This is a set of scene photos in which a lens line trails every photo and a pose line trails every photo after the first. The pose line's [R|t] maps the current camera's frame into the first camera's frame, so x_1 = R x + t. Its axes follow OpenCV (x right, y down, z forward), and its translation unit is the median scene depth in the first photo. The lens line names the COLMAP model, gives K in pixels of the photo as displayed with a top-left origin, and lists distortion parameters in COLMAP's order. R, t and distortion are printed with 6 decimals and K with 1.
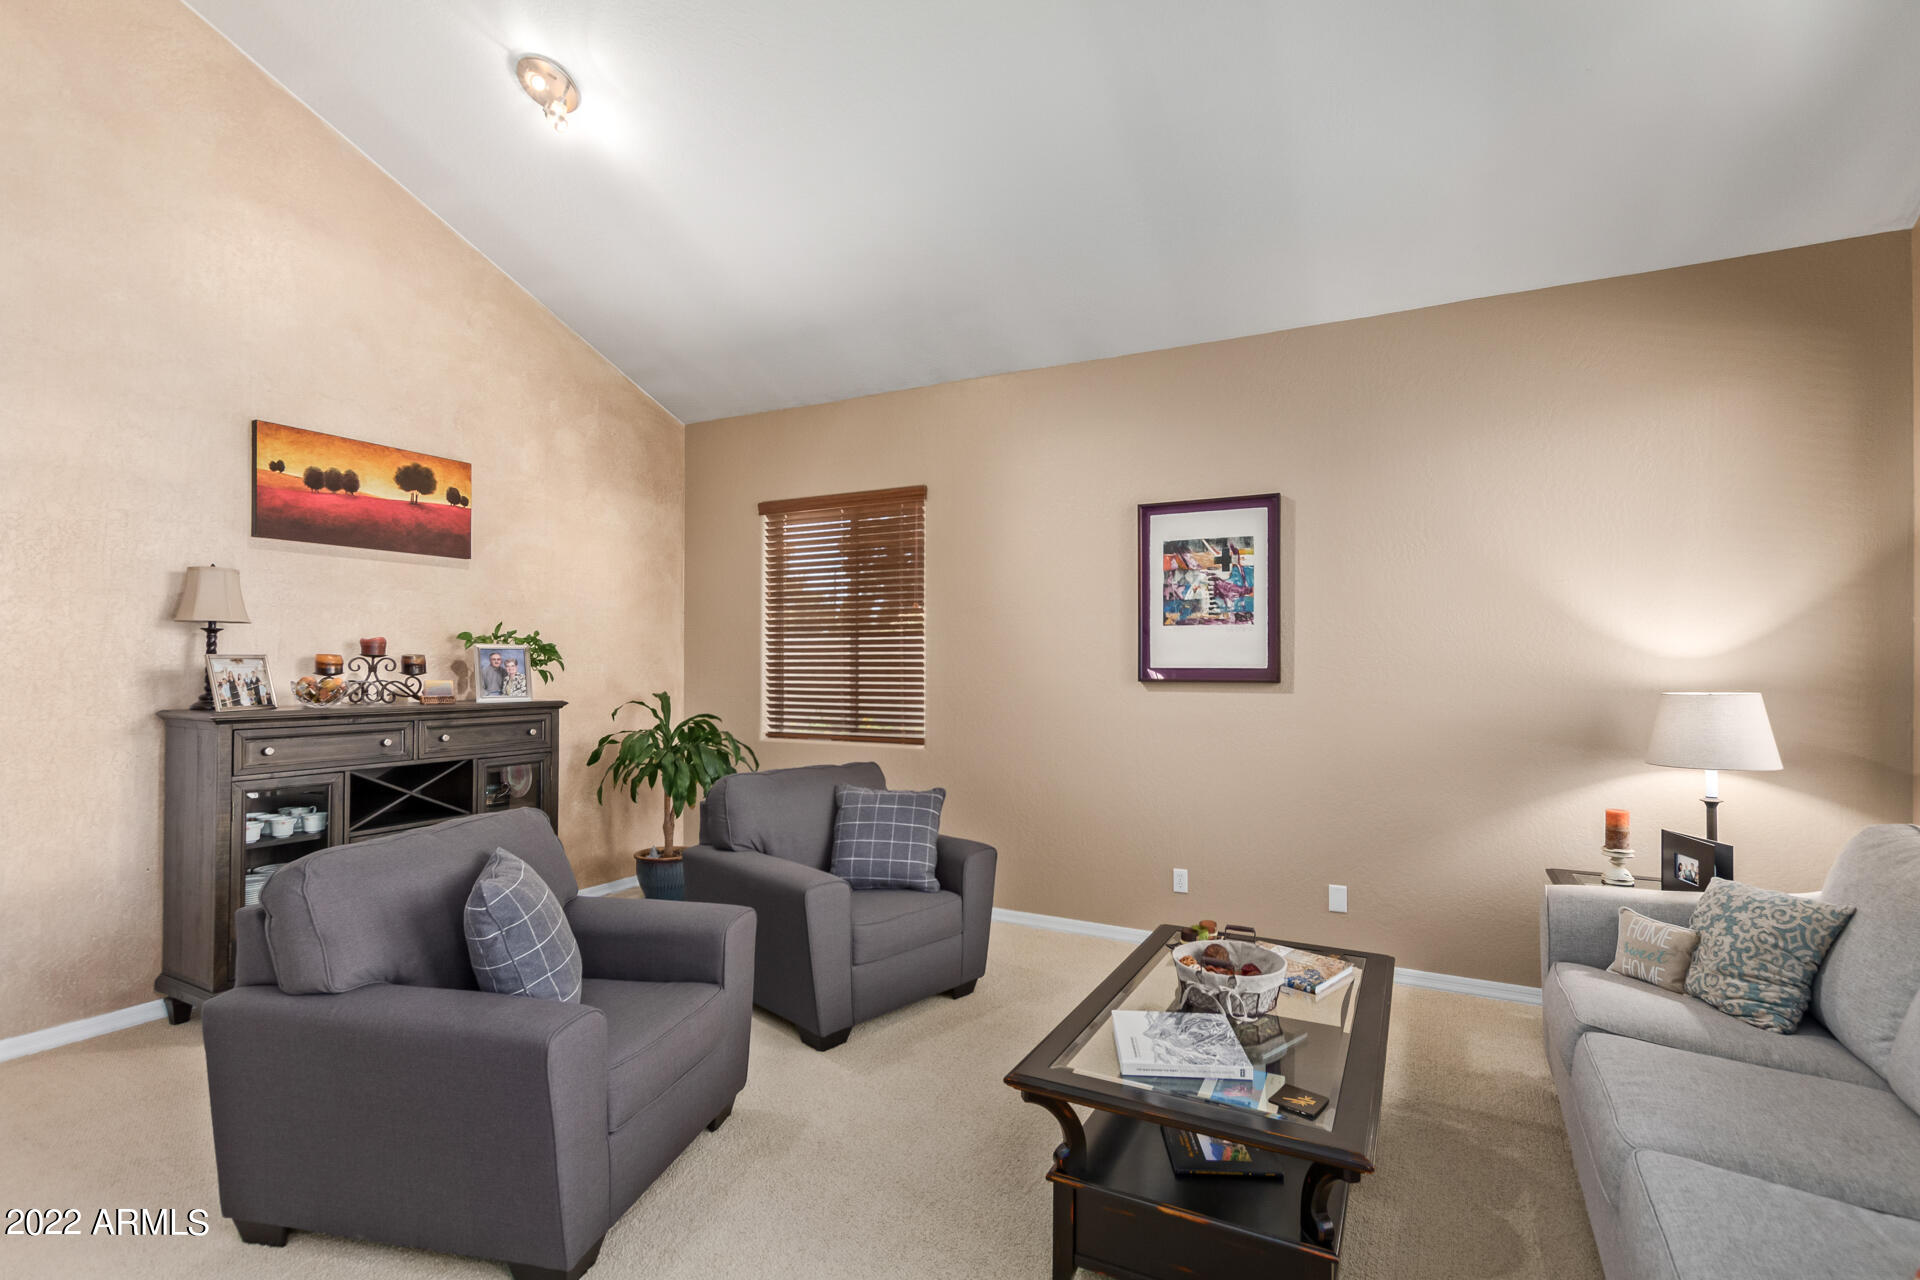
lens RADIAL K [[892.4, 0, 963.0], [0, 892.4, 654.8], [0, 0, 1]] dist [0.001759, -0.001338]
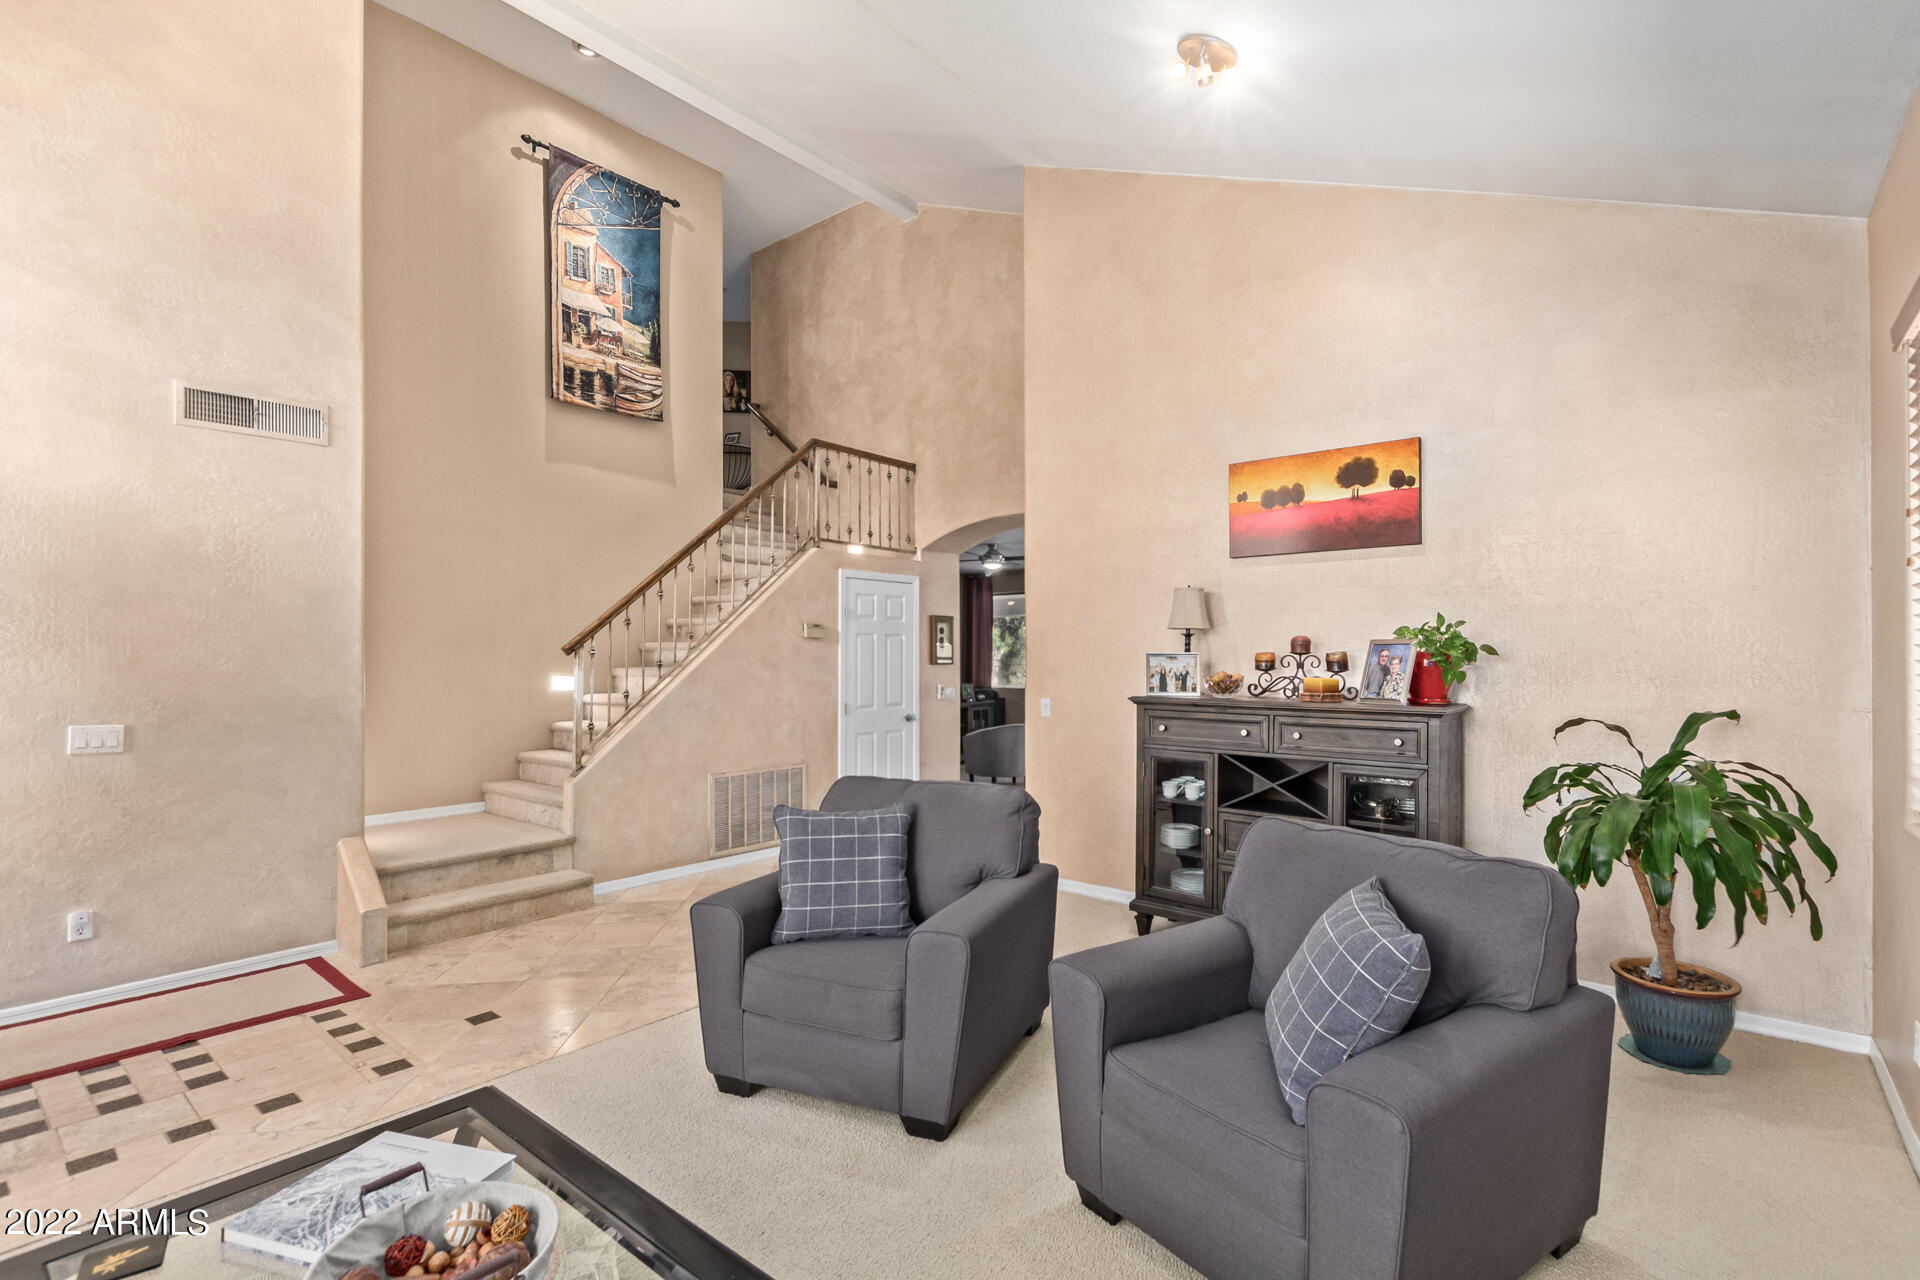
lens RADIAL K [[892.4, 0, 963.0], [0, 892.4, 654.8], [0, 0, 1]] dist [0.001759, -0.001338]
pose [[-0.208964, -0.004987, -0.977911, 0.458088], [0.006044, 0.999961, -0.006391, 0.007073], [0.977905, -0.007246, -0.208925, 0.818816]]
